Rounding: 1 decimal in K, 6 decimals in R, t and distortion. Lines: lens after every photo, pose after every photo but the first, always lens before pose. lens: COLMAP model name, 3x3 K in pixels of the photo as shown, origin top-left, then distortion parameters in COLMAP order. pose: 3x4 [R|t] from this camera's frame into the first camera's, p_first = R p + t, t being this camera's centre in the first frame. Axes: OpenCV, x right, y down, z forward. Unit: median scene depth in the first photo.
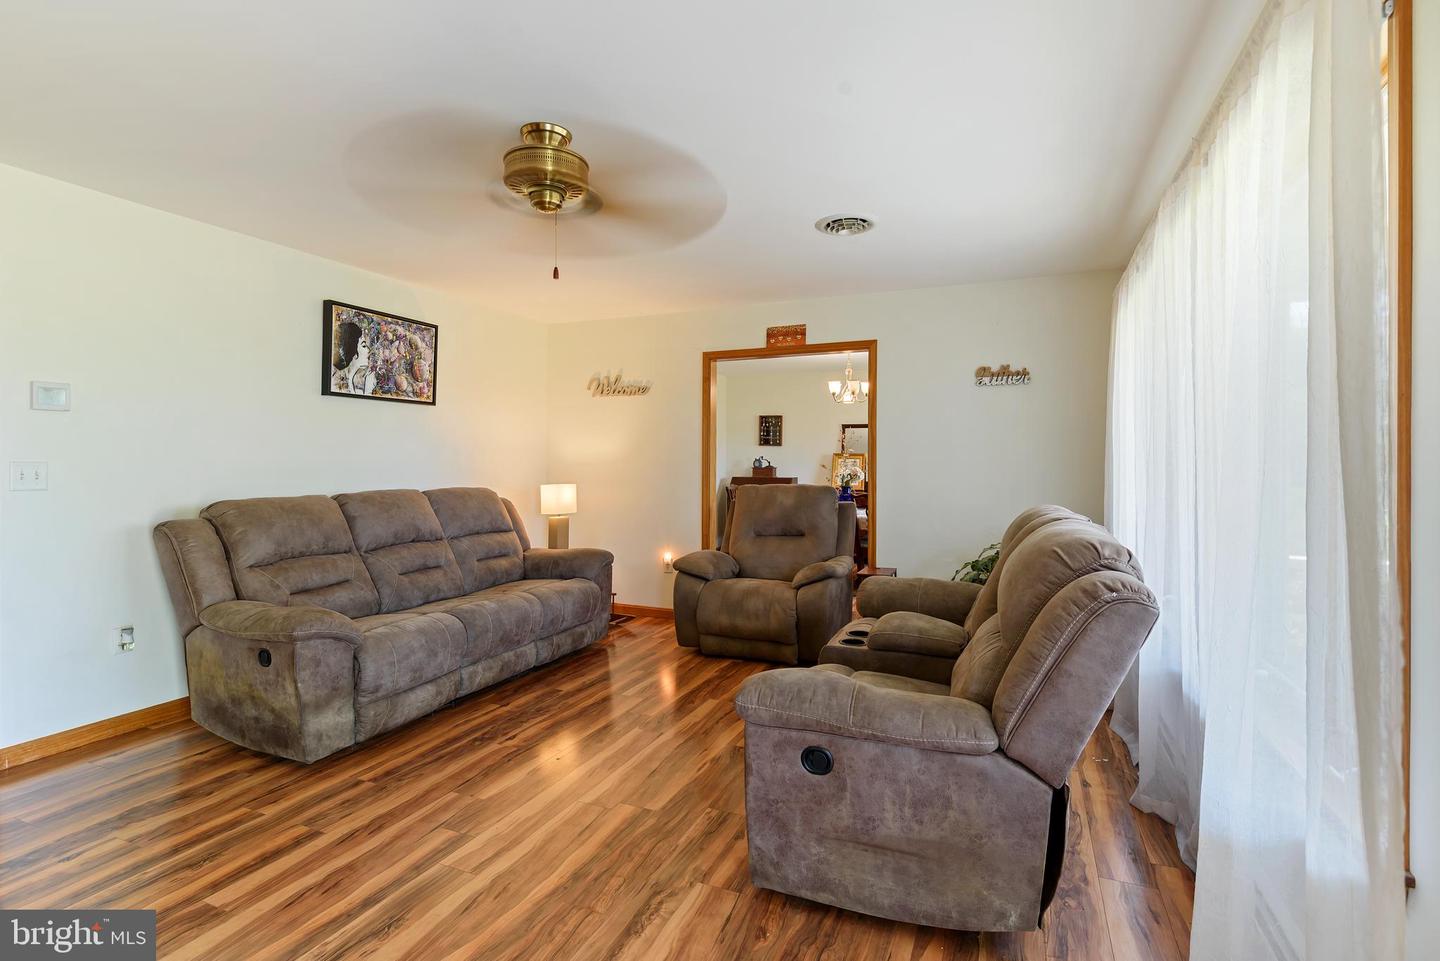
lens RADIAL K [[687.6, 0, 721.1], [0, 687.6, 482.7], [0, 0, 1]] dist [0.000541, 0.000102]
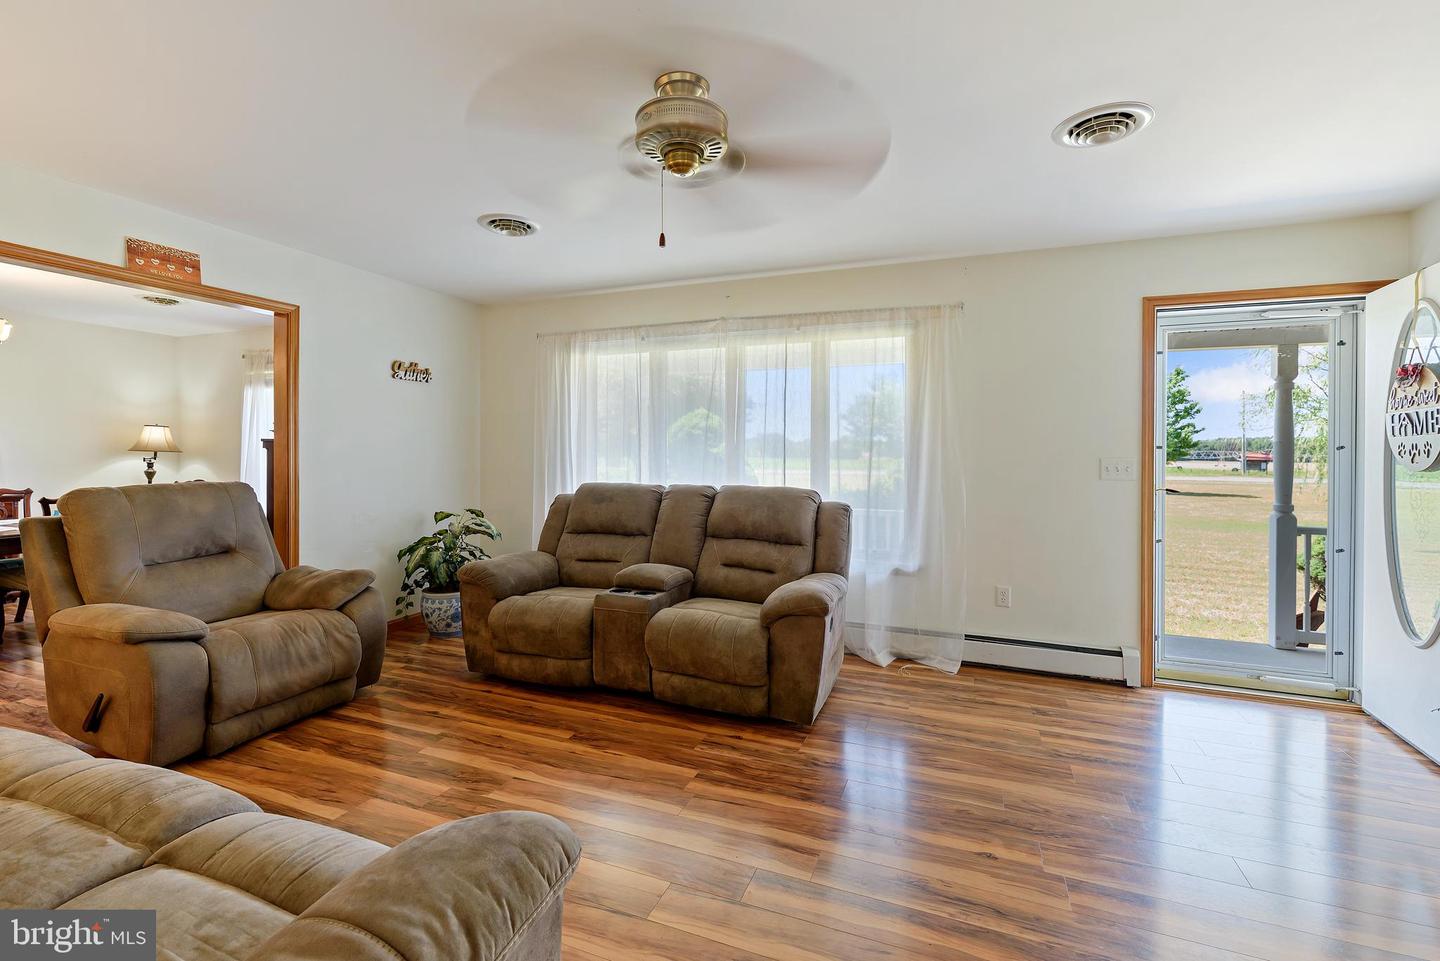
lens RADIAL K [[630.0, 0, 718.0], [0, 630.0, 472.3], [0, 0, 1]] dist [-0.000326, -0.000357]
pose [[-0.020914, -0.029481, 0.999347, -0.890206], [0.025984, 0.999211, 0.030020, -0.022187], [-0.999444, 0.026595, -0.020132, 0.803479]]
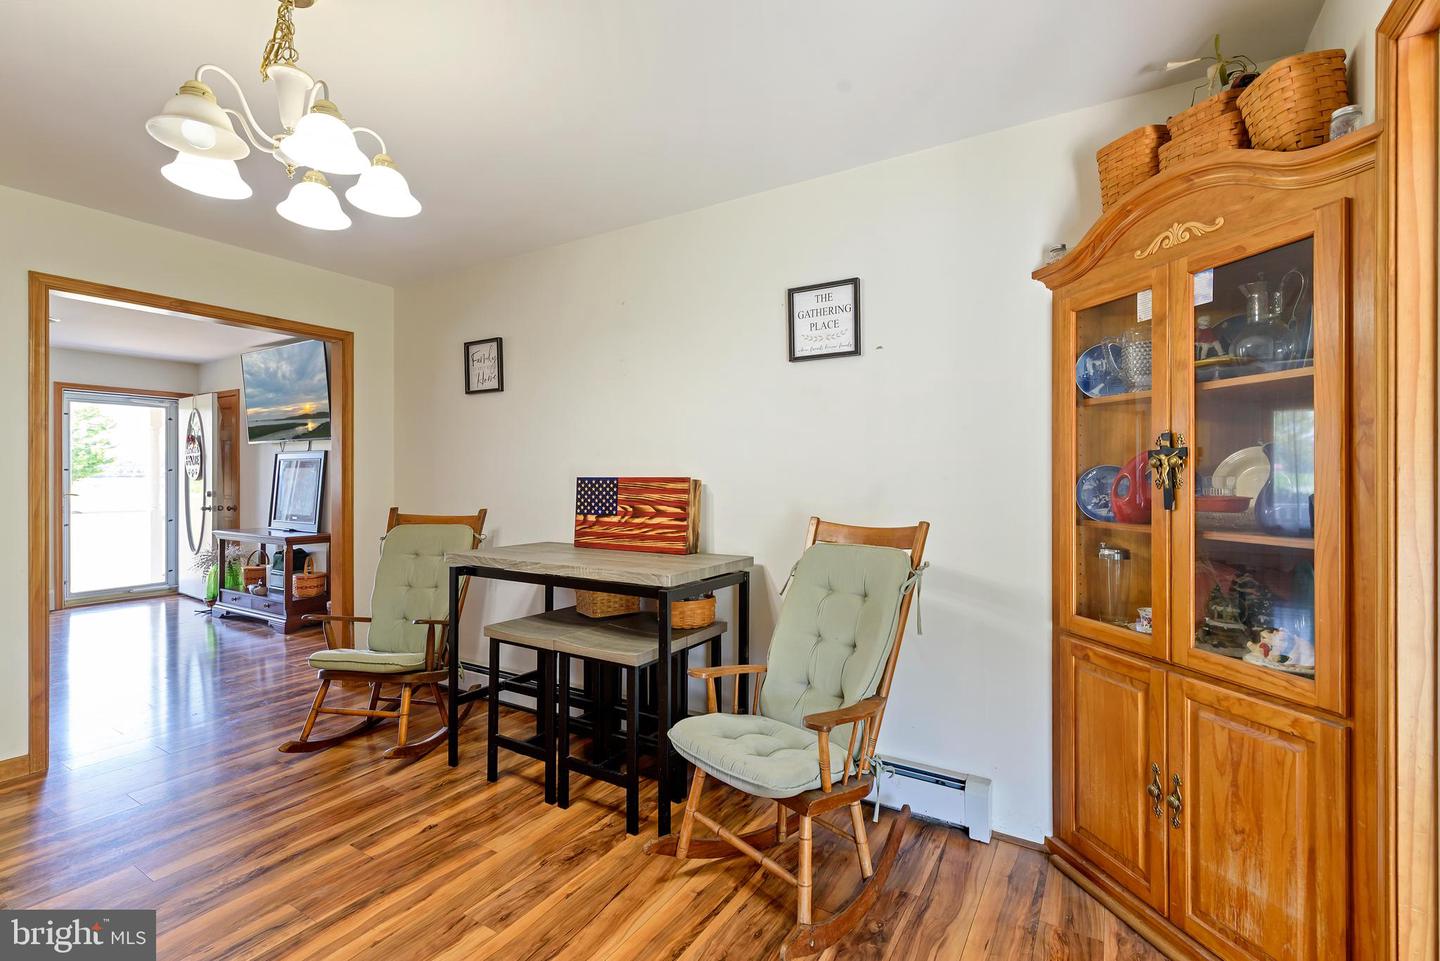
lens RADIAL K [[642.1, 0, 723.6], [0, 642.1, 474.8], [0, 0, 1]] dist [0.000690, 0.000246]
pose [[-0.989146, -0.005868, 0.146820, -2.090227], [-0.001167, 0.999485, 0.032080, -0.060337], [-0.146933, 0.031561, -0.988643, 1.657148]]
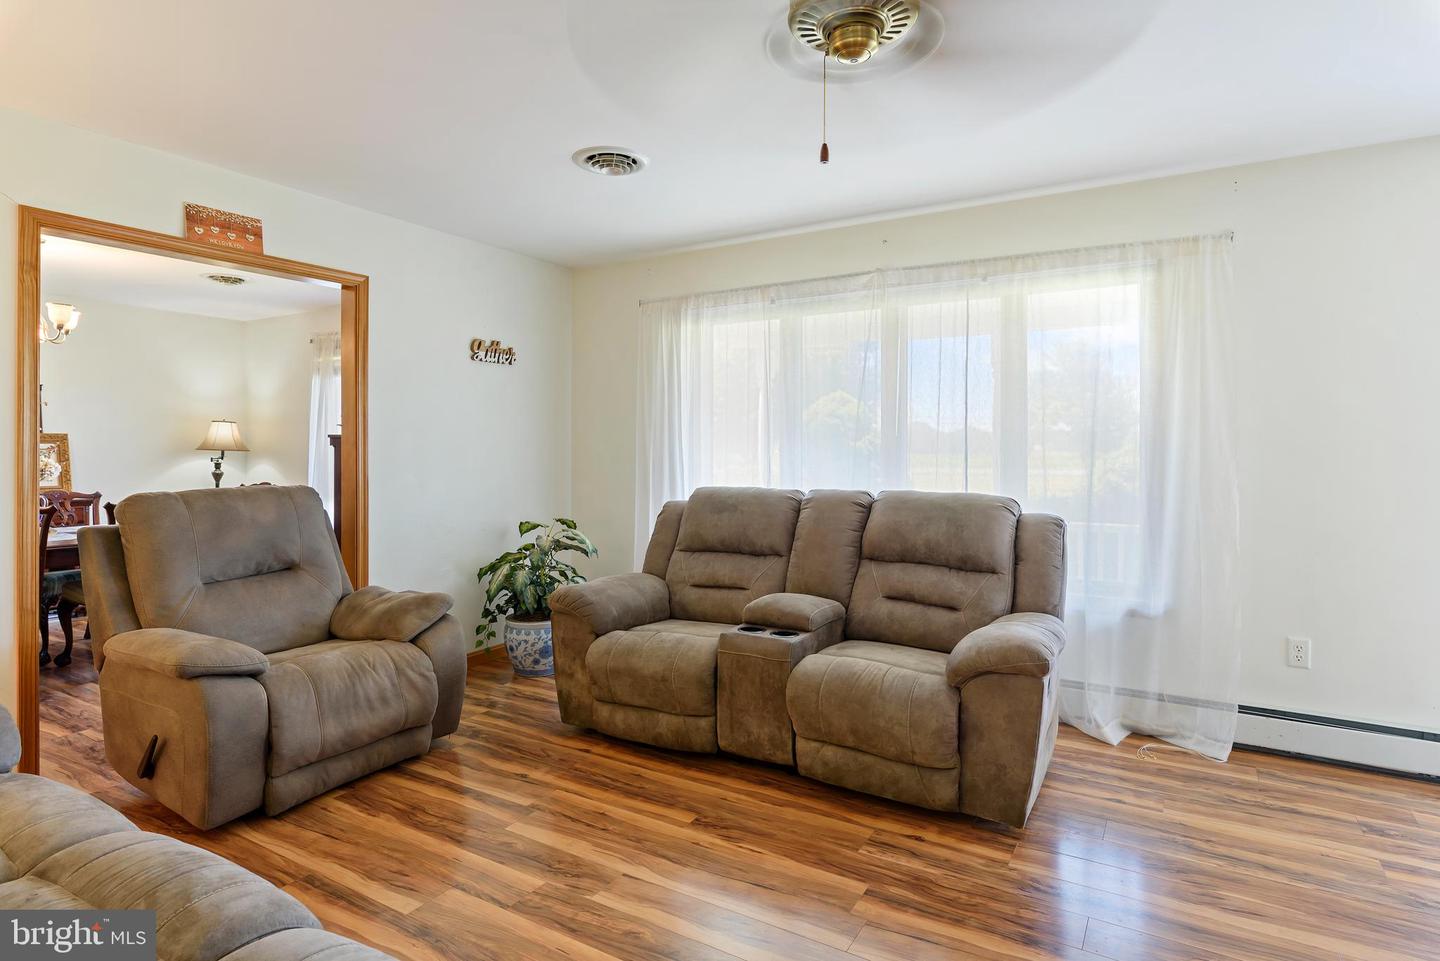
lens RADIAL K [[772.4, 0, 717.6], [0, 772.4, 471.1], [0, 0, 1]] dist [-0.002527, -0.000962]
pose [[0.143383, -0.028309, 0.989262, -0.813537], [0.032162, 0.999196, 0.023932, -0.023485], [-0.989145, 0.028385, 0.144179, 0.847432]]
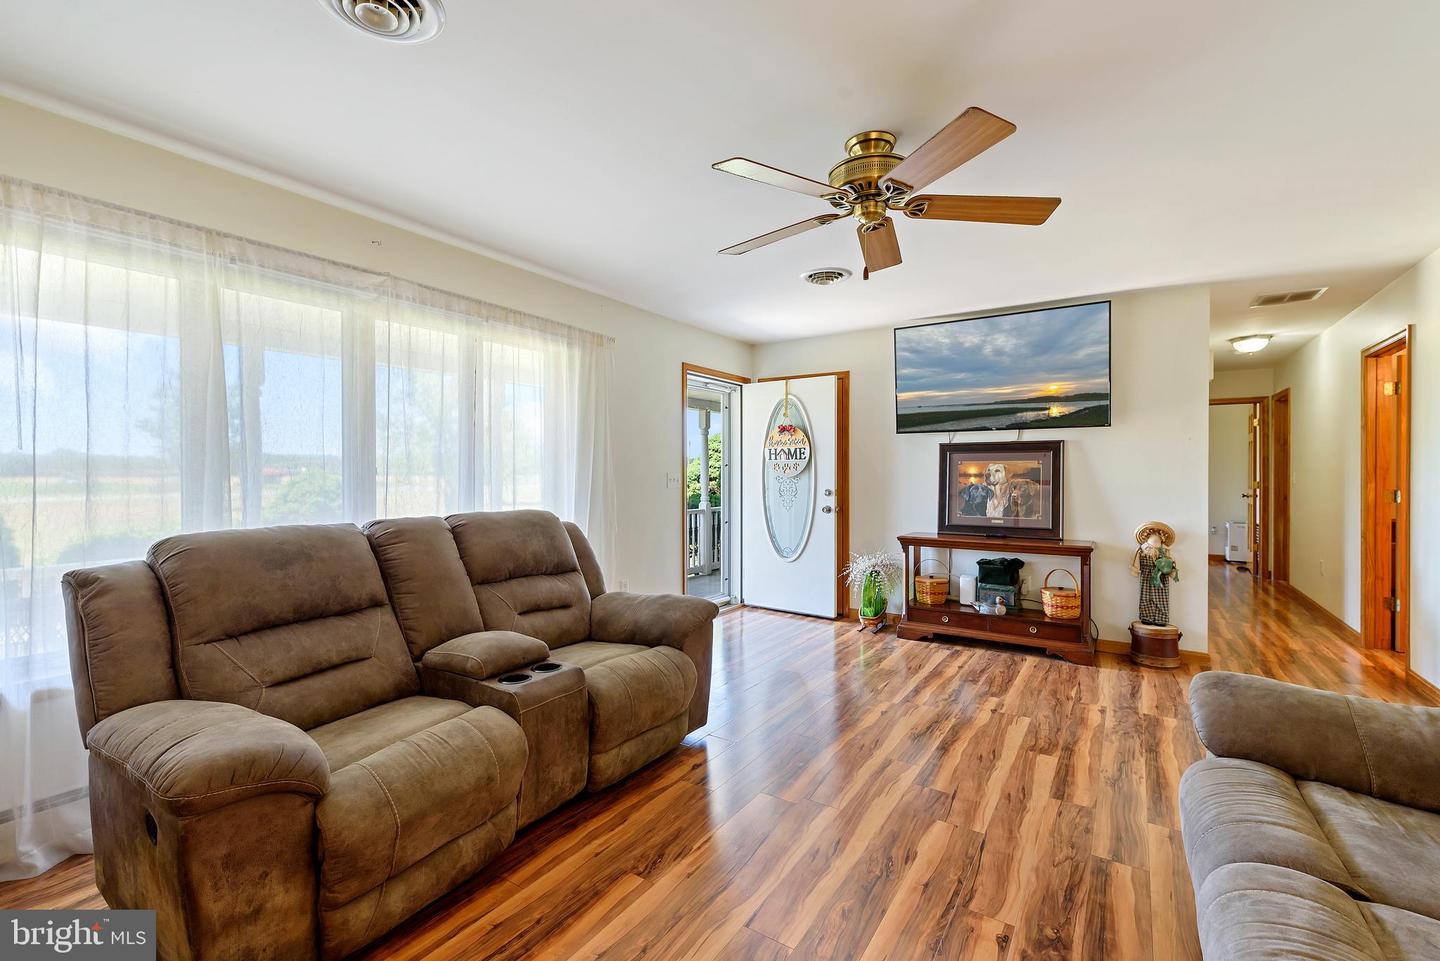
lens RADIAL K [[630.0, 0, 718.0], [0, 630.0, 472.3], [0, 0, 1]] dist [-0.000326, -0.000357]
pose [[-0.984774, -0.005296, 0.173758, -0.162170], [0.001558, 0.999227, 0.039287, -0.055077], [-0.173832, 0.038959, -0.984004, 1.620761]]
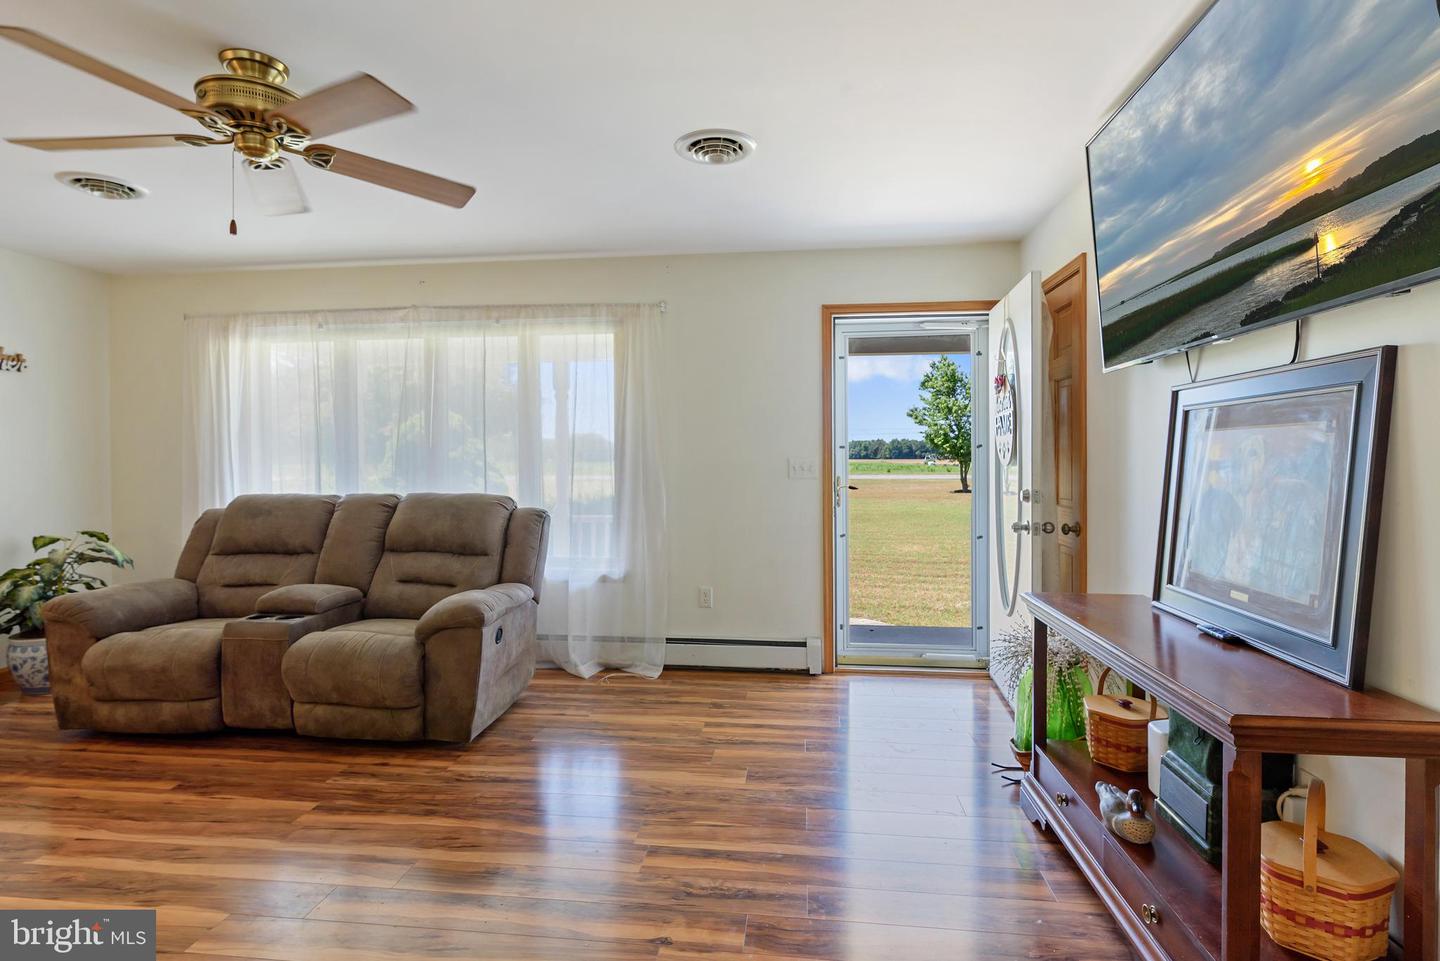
lens RADIAL K [[723.7, 0, 719.4], [0, 723.7, 476.7], [0, 0, 1]] dist [-0.001263, -0.000835]
pose [[-0.282574, -0.024729, 0.958927, -1.039964], [0.036862, 0.998649, 0.036616, -0.014378], [-0.958537, 0.045695, -0.281281, 0.587745]]
